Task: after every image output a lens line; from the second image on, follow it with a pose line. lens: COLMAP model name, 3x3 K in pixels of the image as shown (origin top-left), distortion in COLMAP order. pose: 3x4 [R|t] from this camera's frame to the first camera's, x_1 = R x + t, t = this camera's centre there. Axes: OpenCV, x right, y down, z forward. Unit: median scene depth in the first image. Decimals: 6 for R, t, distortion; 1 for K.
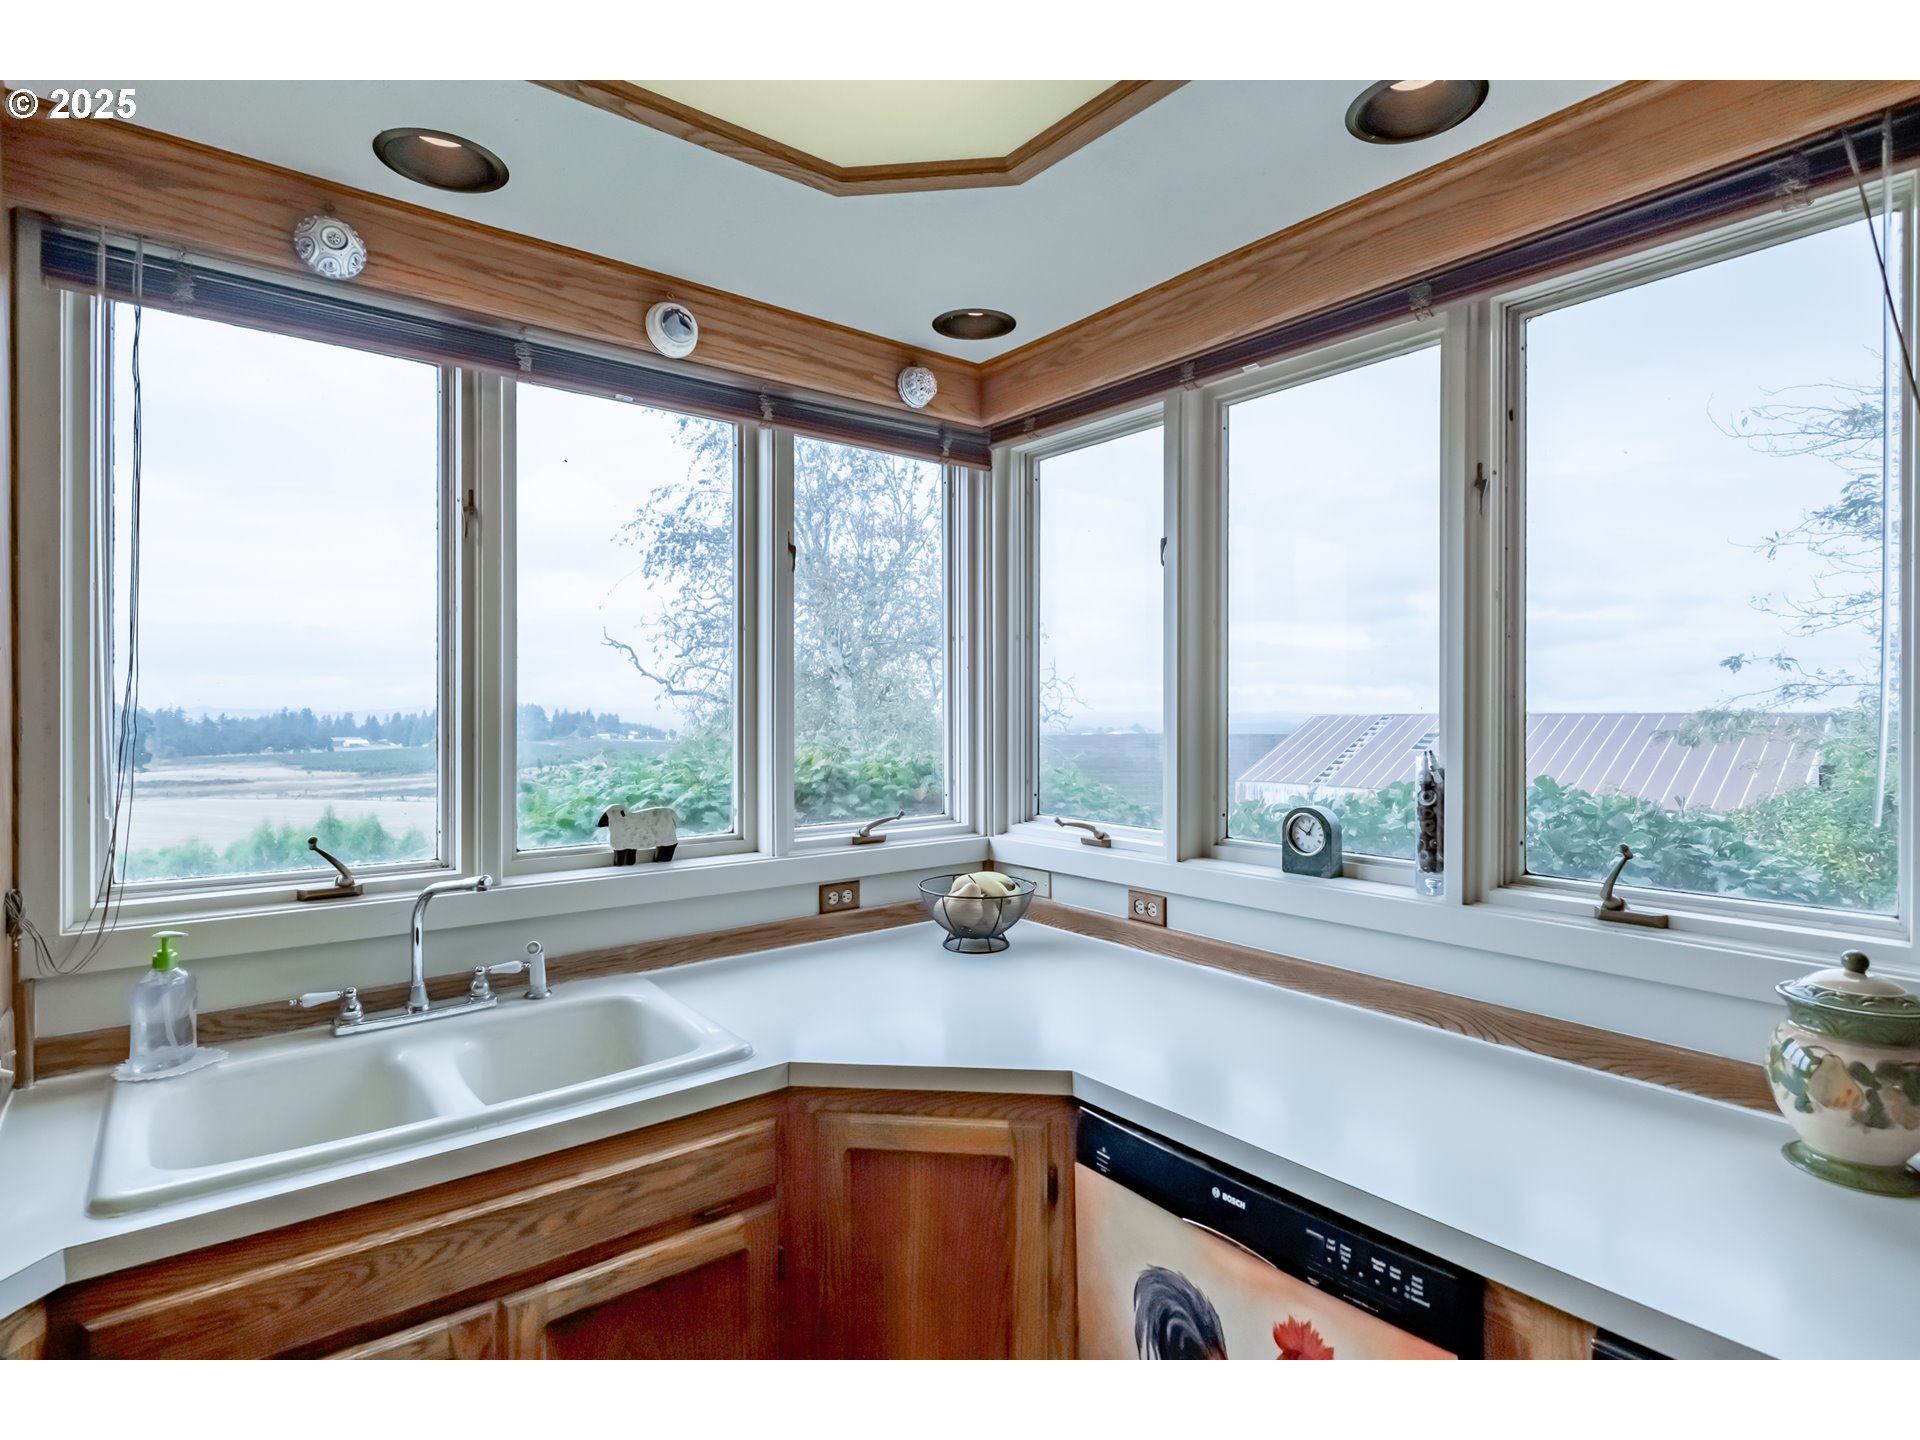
lens RADIAL K [[971.0, 0, 966.6], [0, 971.0, 716.5], [0, 0, 1]] dist [-0.002535, 0.000616]
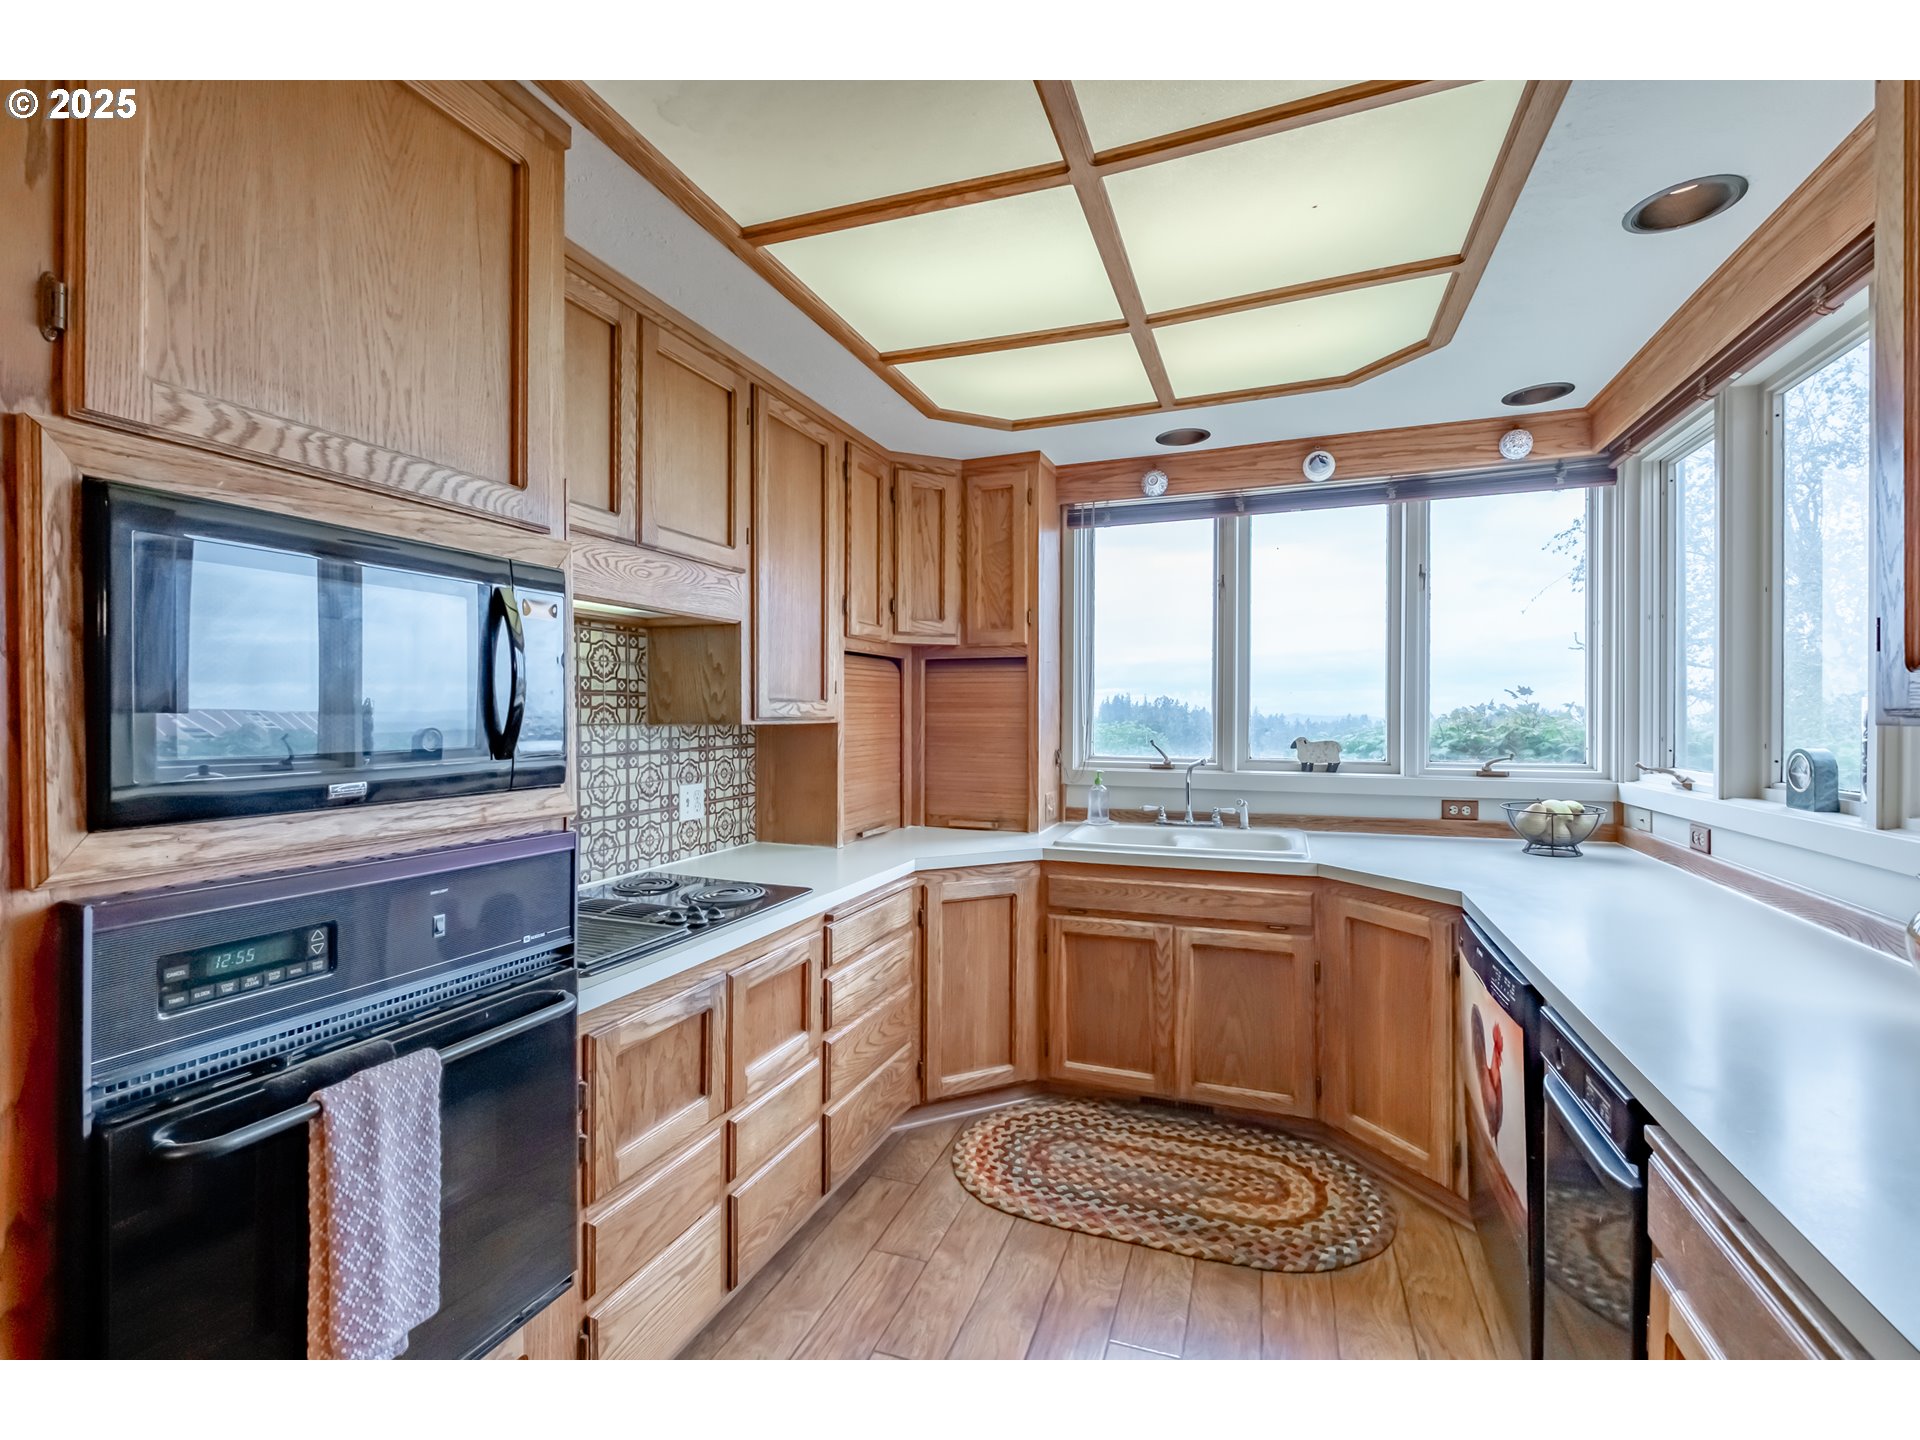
lens RADIAL K [[845.8, 0, 964.9], [0, 845.8, 720.0], [0, 0, 1]] dist [0.004355, 0.000680]
pose [[0.503213, 0.005906, -0.864142, 0.718449], [-0.007771, 0.999967, 0.002310, 0.066277], [0.864128, 0.005553, 0.503242, -0.335091]]
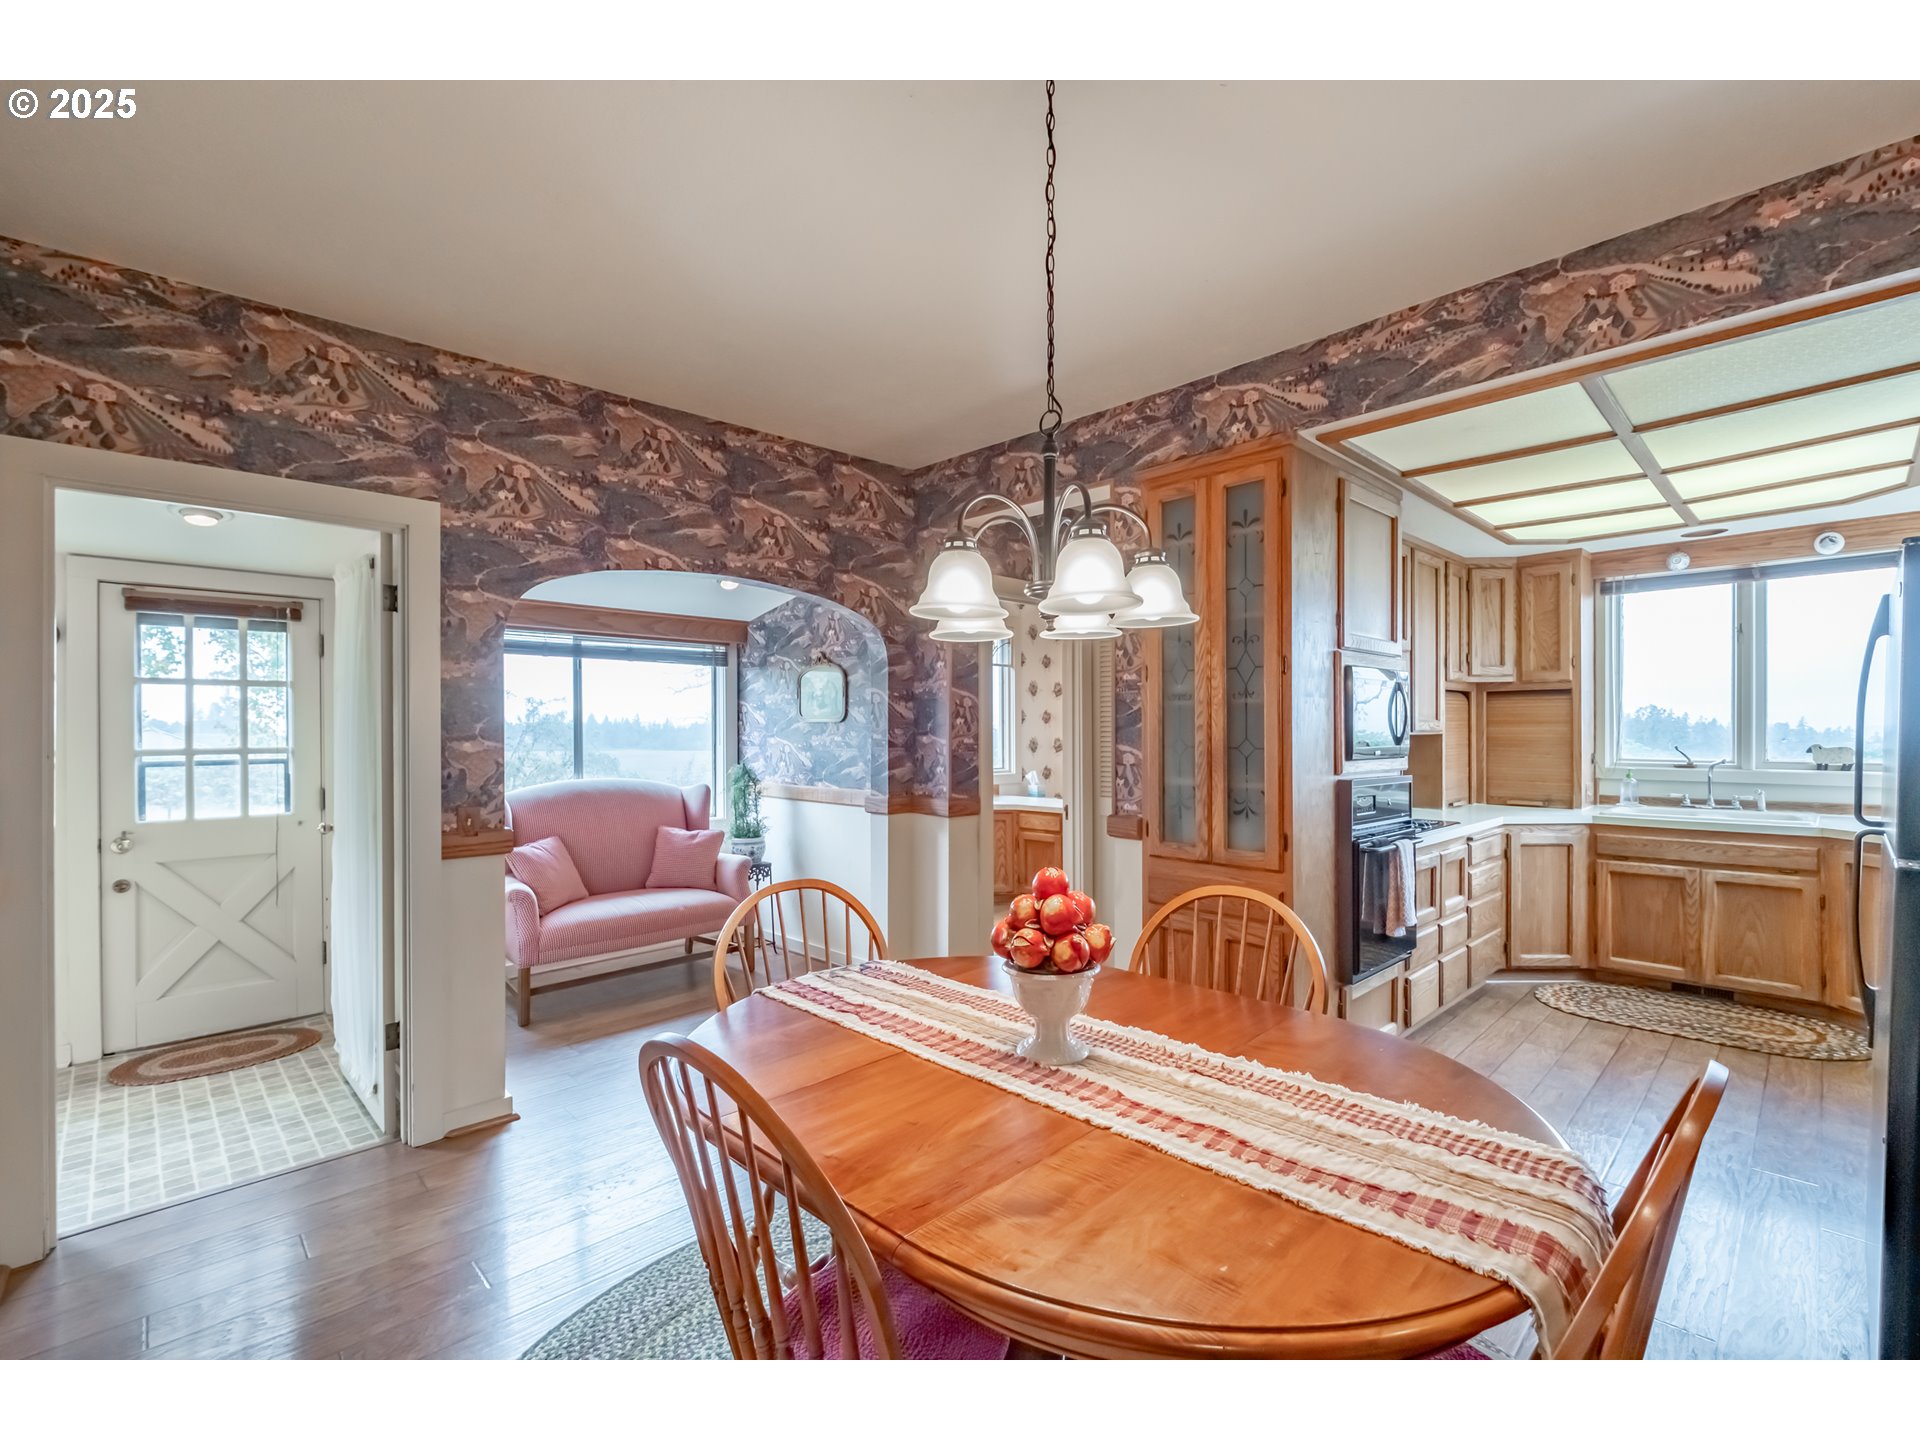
lens RADIAL K [[881.5, 0, 966.0], [0, 881.5, 729.9], [0, 0, 1]] dist [-0.004852, -0.001623]
pose [[0.093482, -0.002099, -0.995619, 1.687401], [-0.004403, 0.999987, -0.002522, 0.076932], [0.995611, 0.004619, 0.093472, -1.353452]]
